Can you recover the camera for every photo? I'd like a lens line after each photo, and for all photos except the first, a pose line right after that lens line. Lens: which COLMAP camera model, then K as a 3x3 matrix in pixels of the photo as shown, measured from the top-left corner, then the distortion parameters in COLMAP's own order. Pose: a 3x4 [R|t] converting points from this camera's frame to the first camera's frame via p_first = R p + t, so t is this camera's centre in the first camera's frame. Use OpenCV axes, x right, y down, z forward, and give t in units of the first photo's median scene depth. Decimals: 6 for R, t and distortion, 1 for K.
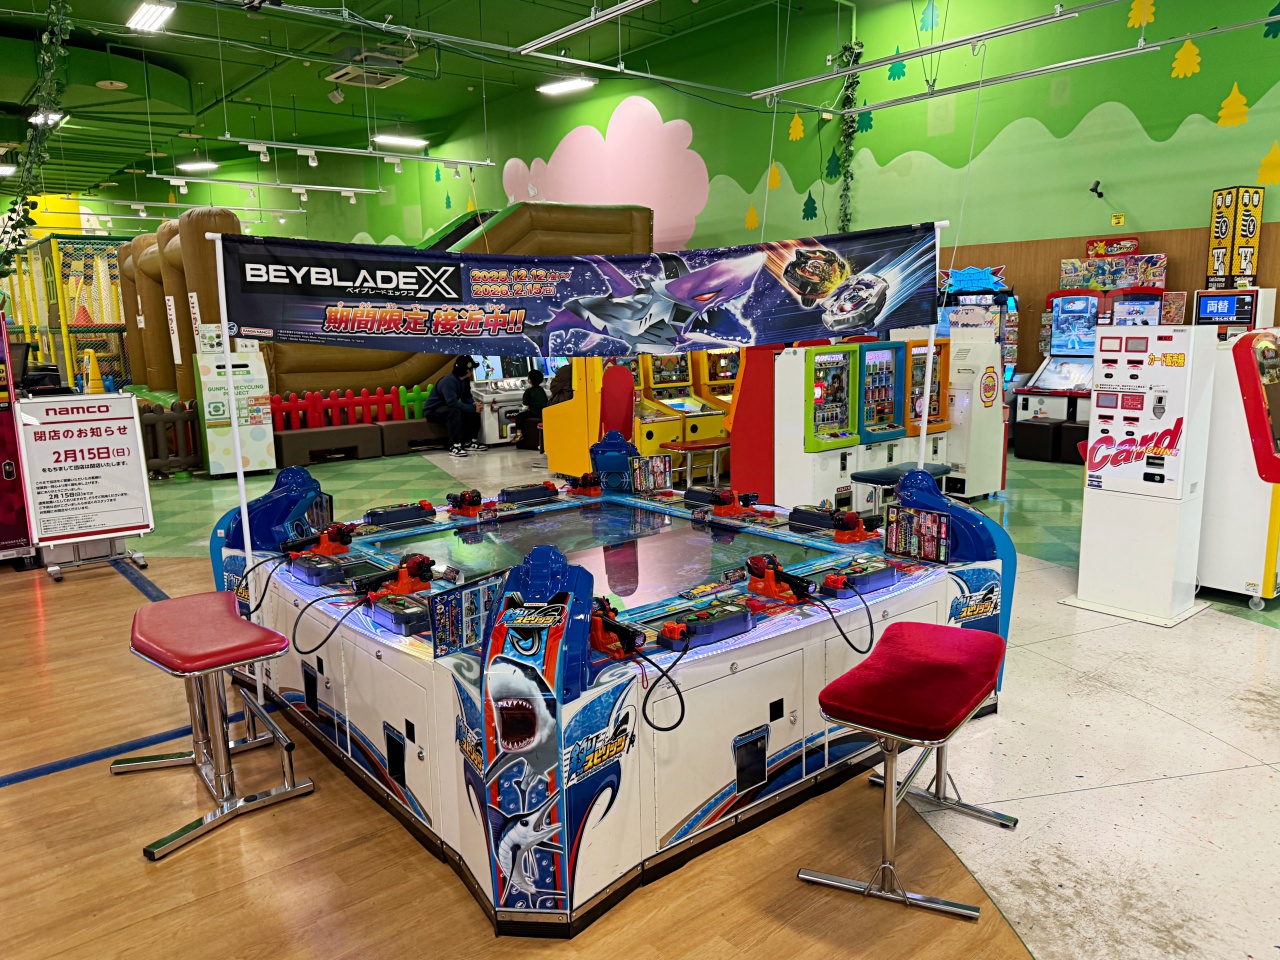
lens RADIAL K [[937.9, 0, 649.5], [0, 937.9, 486.5], [0, 0, 1]] dist [0.013627, -0.000380]
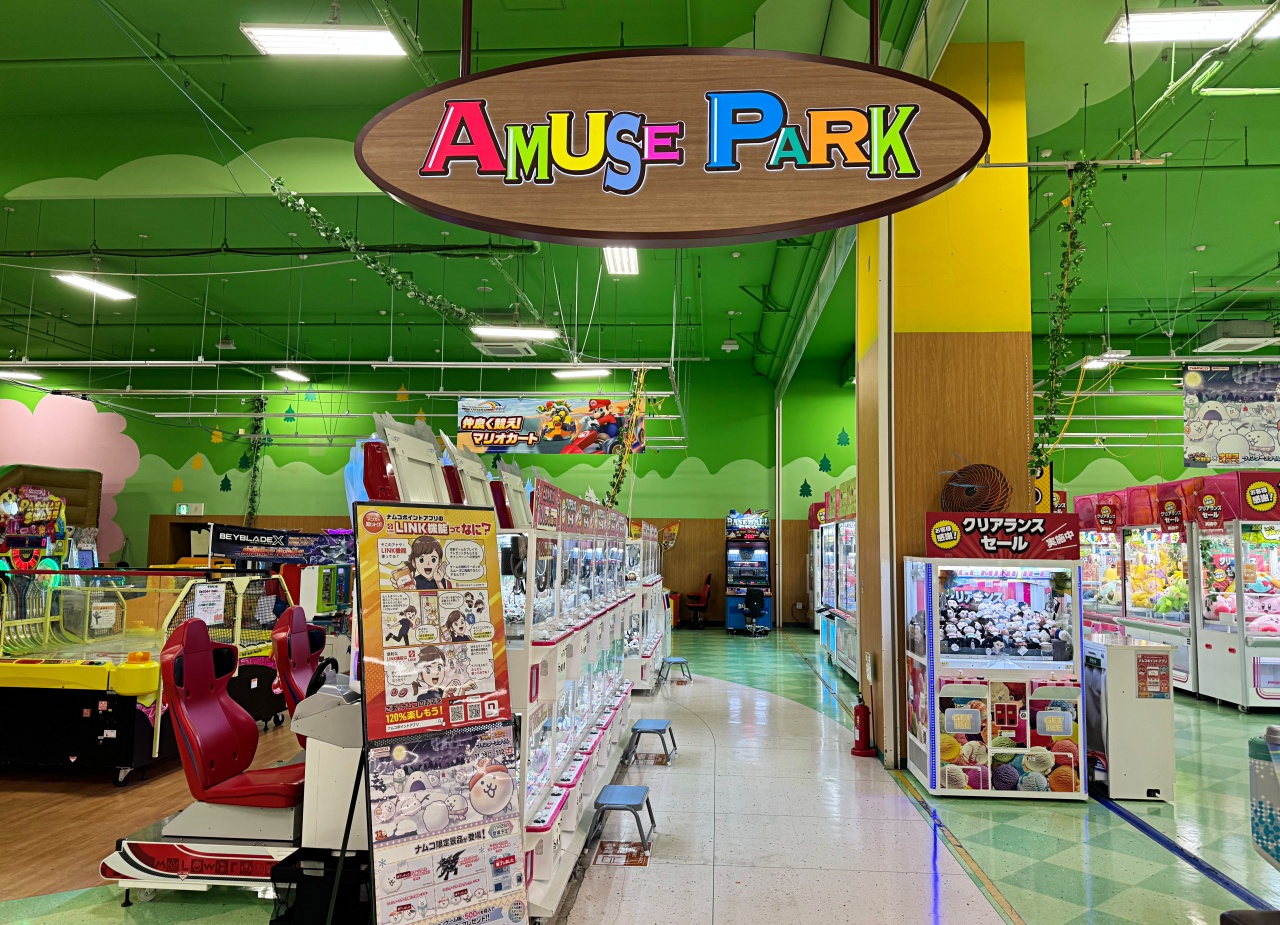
lens RADIAL K [[906.6, 0, 647.4], [0, 906.6, 465.6], [0, 0, 1]] dist [0.005752, -0.009773]
pose [[0.691503, 0.086905, 0.717127, -1.561485], [0.109711, 0.968586, -0.223170, 0.352631], [-0.713993, 0.233000, 0.660246, -1.943042]]
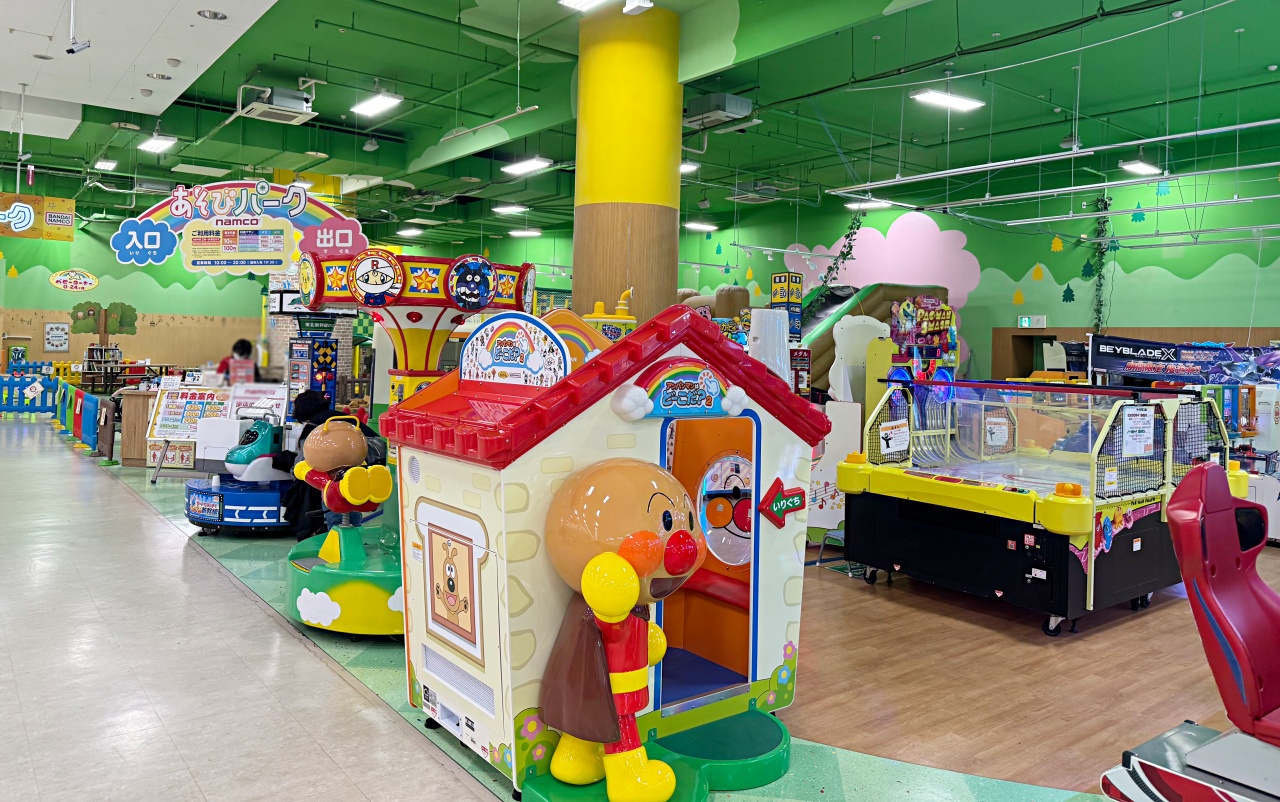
lens RADIAL K [[895.8, 0, 639.5], [0, 895.8, 330.0], [0, 0, 1]] dist [-0.011342, -0.001183]
pose [[0.998254, 0.040055, -0.043414, -1.594056], [-0.047883, 0.979102, -0.197651, 0.282192], [0.034590, 0.199385, 0.979311, -1.519803]]
